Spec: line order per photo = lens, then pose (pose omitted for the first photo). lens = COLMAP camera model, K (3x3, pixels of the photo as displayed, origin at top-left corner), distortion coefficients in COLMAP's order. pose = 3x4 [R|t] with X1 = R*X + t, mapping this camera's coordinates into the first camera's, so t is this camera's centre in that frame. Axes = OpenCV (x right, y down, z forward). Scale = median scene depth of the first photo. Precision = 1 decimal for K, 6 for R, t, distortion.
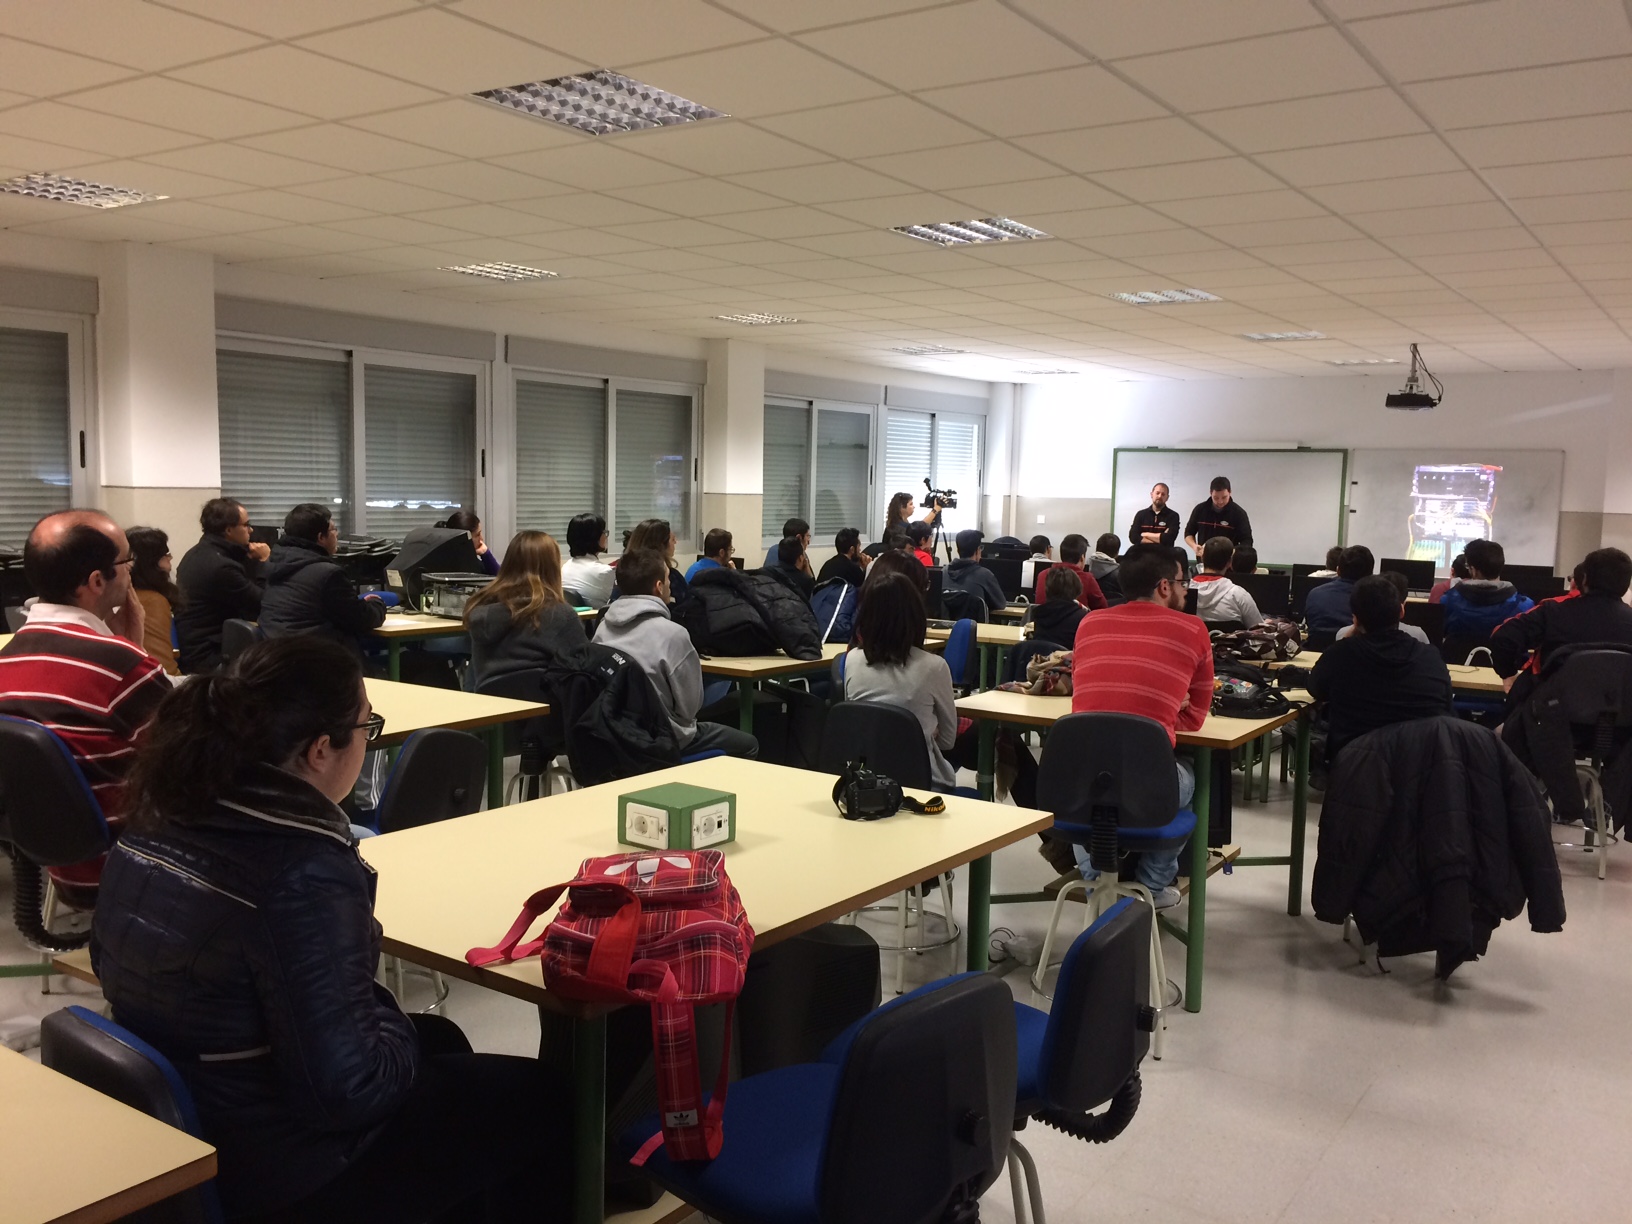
lens RADIAL K [[1397.0, 0, 819.5], [0, 1397.0, 607.8], [0, 0, 1]] dist [0.075879, -0.079418]
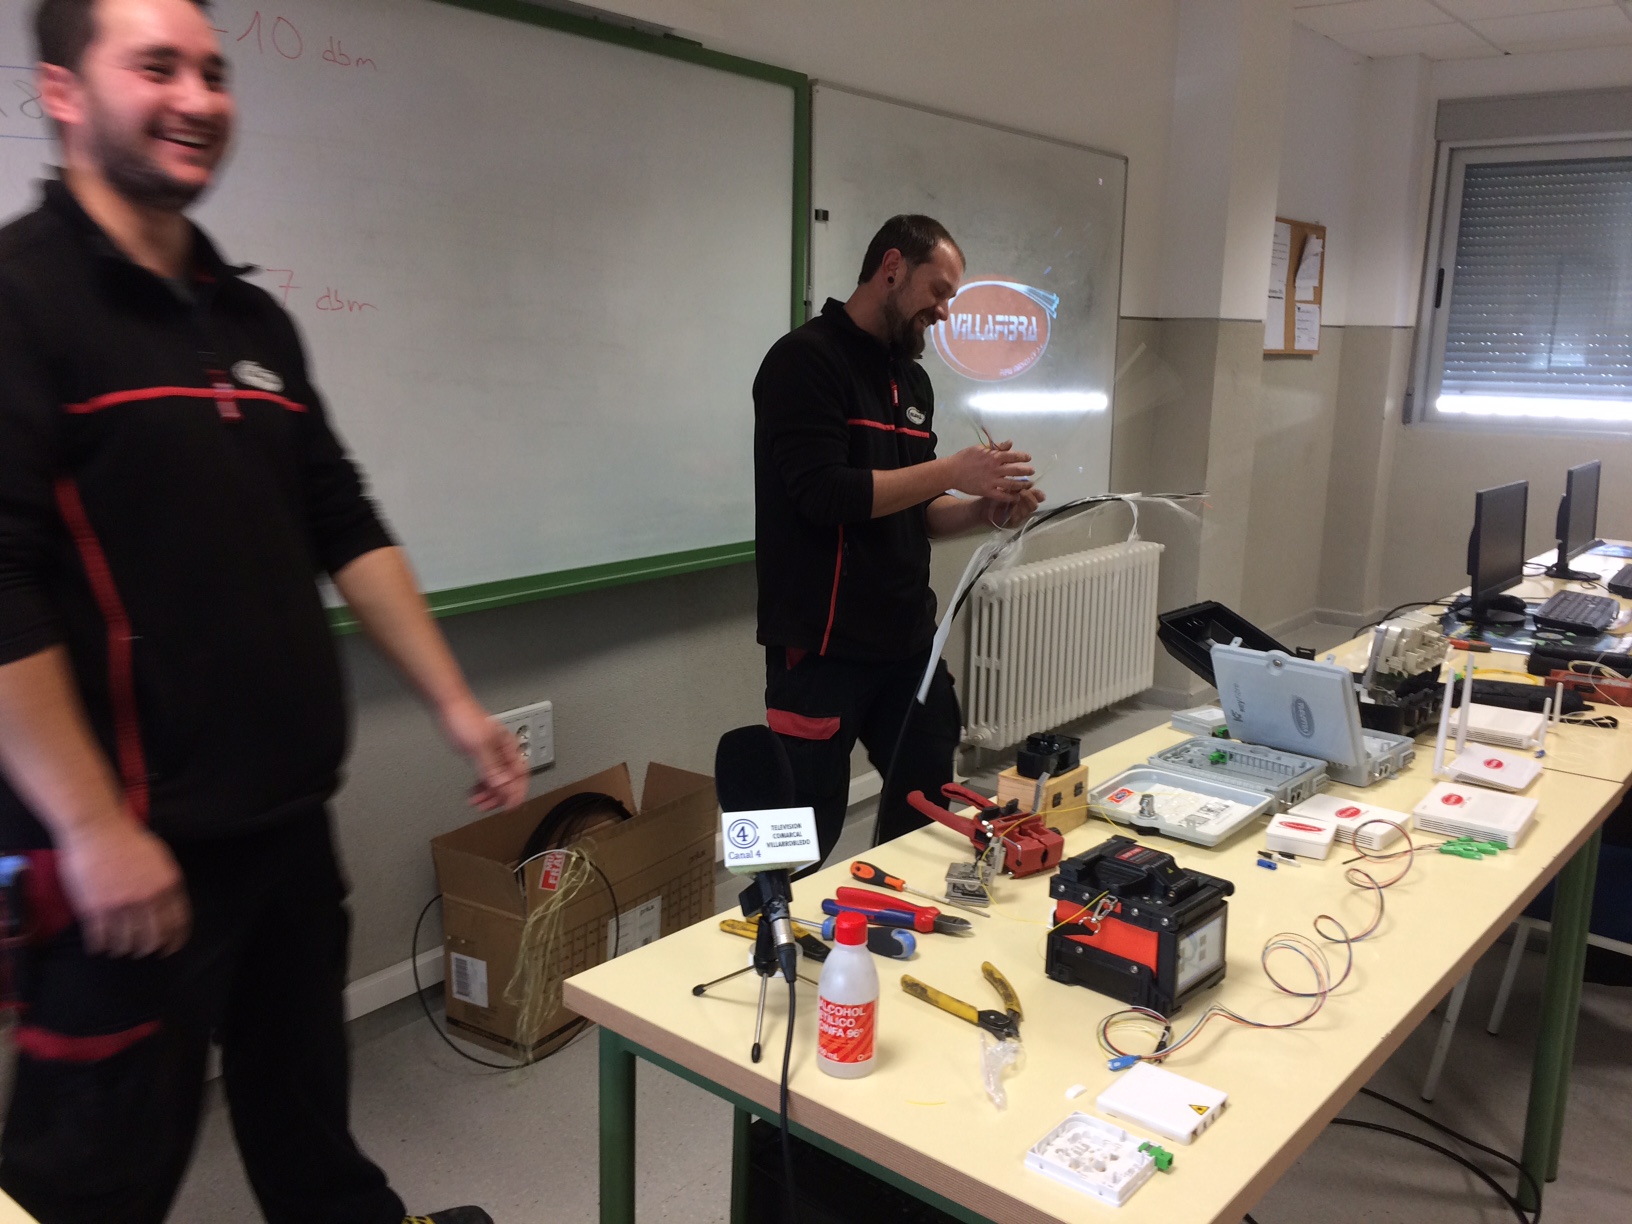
lens RADIAL K [[1357.0, 0, 789.9], [0, 1357.0, 610.5], [0, 0, 1]] dist [0.079077, -0.095527]
pose [[0.081837, -0.207772, 0.974748, 0.117495], [0.091763, 0.975445, 0.200217, -0.072419], [-0.992412, 0.073060, 0.098893, 1.055374]]
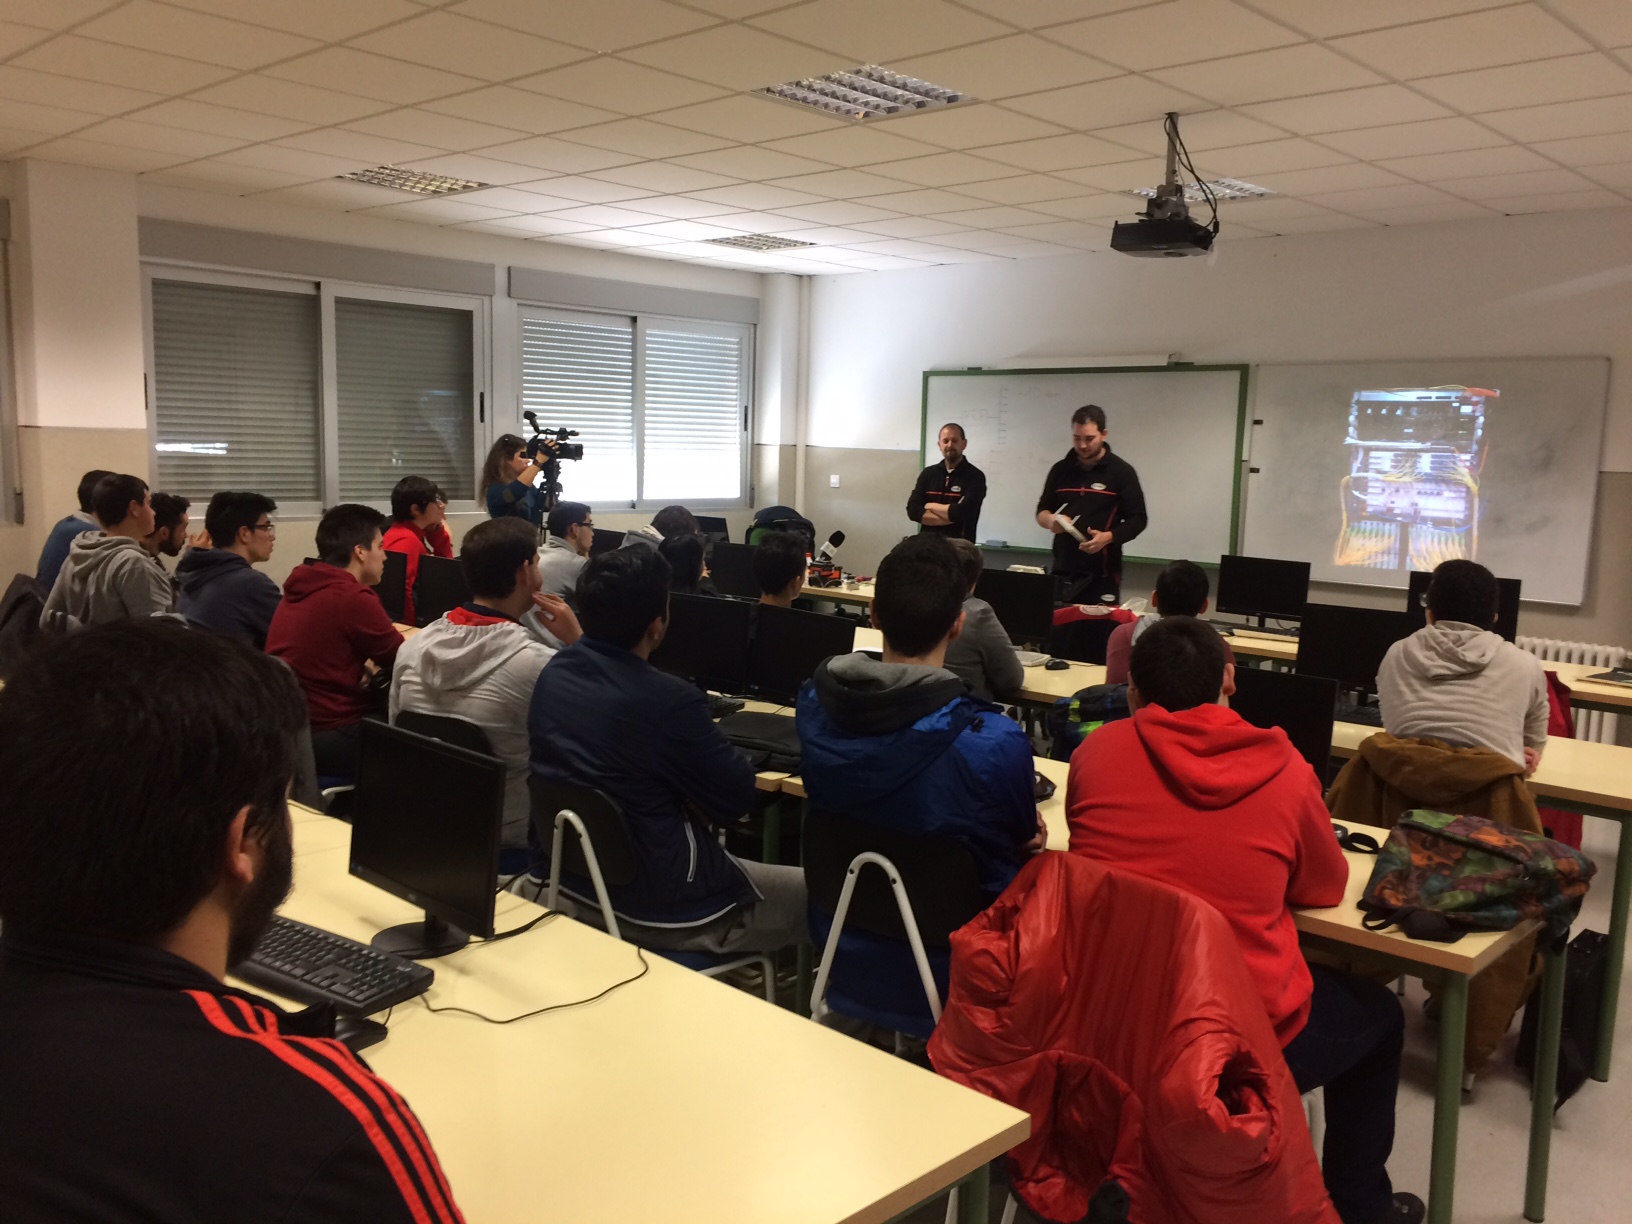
lens RADIAL K [[1404.3, 0, 825.6], [0, 1404.3, 596.4], [0, 0, 1]] dist [0.091385, -0.103751]
pose [[0.987534, 0.020341, -0.156085, 0.315661], [-0.017711, 0.999677, 0.018225, -0.024927], [0.156406, -0.015233, 0.987575, 0.413875]]
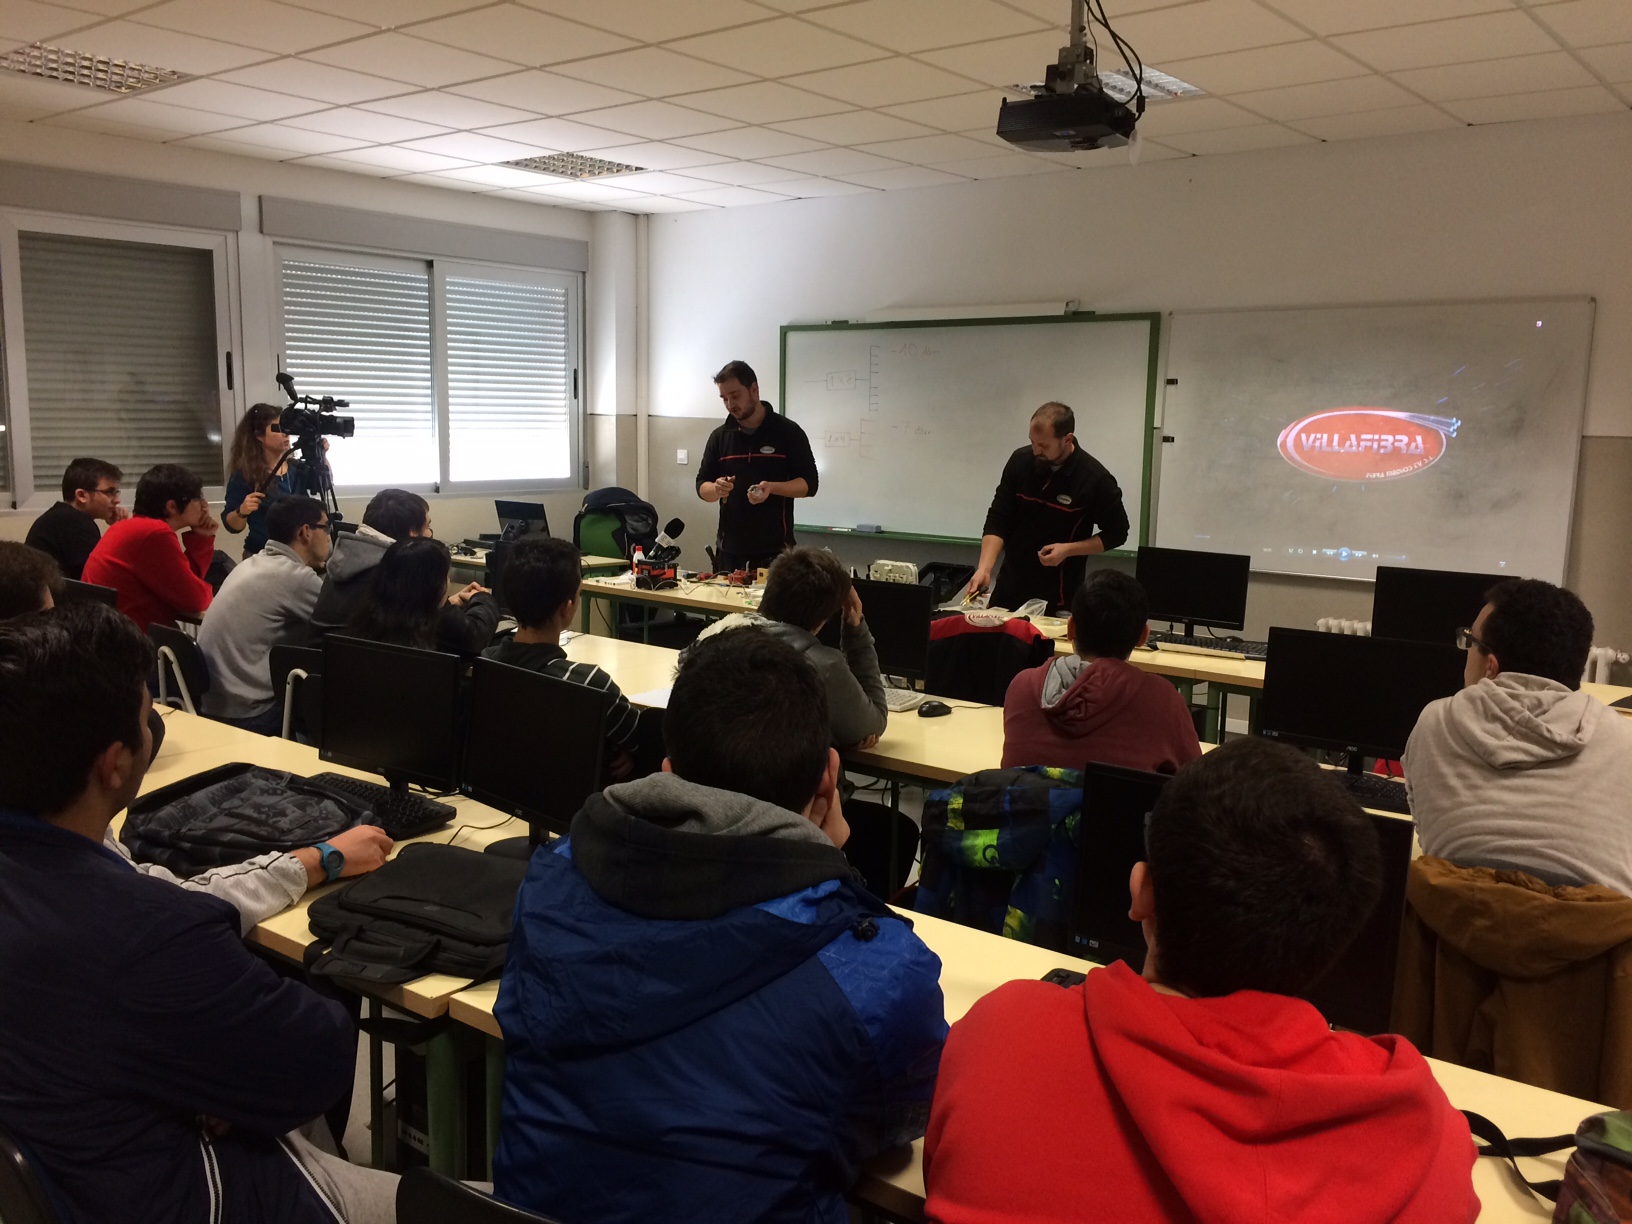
lens RADIAL K [[1401.4, 0, 823.5], [0, 1401.4, 601.5], [0, 0, 1]] dist [0.091028, -0.113623]
pose [[0.996641, 0.003639, -0.081817, 0.319460], [-0.000162, 0.999098, 0.042462, -0.034717], [0.081898, -0.042306, 0.995742, 0.528885]]
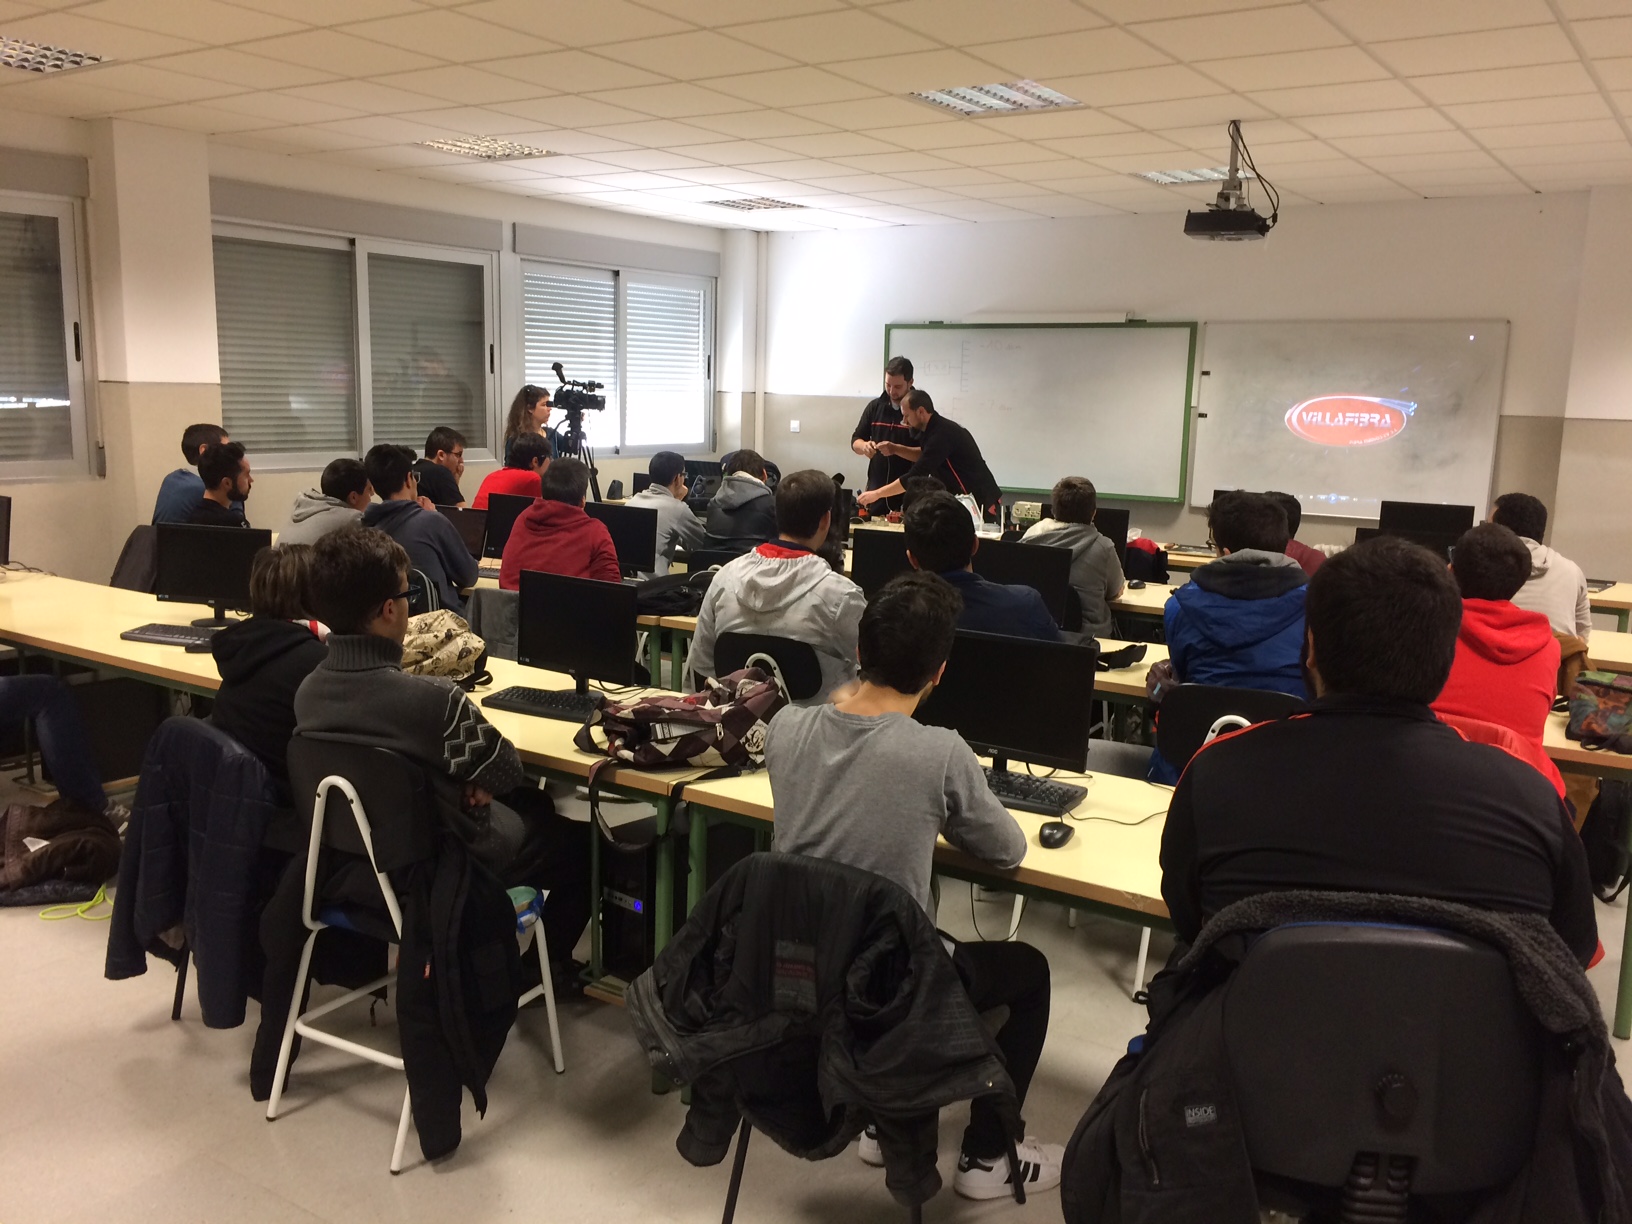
lens RADIAL K [[1401.4, 0, 823.5], [0, 1401.4, 601.5], [0, 0, 1]] dist [0.091028, -0.113623]
pose [[0.999992, 0.000926, 0.003807, 0.207298], [-0.001168, 0.997951, 0.063974, -0.023941], [-0.003740, -0.063978, 0.997944, 0.340439]]
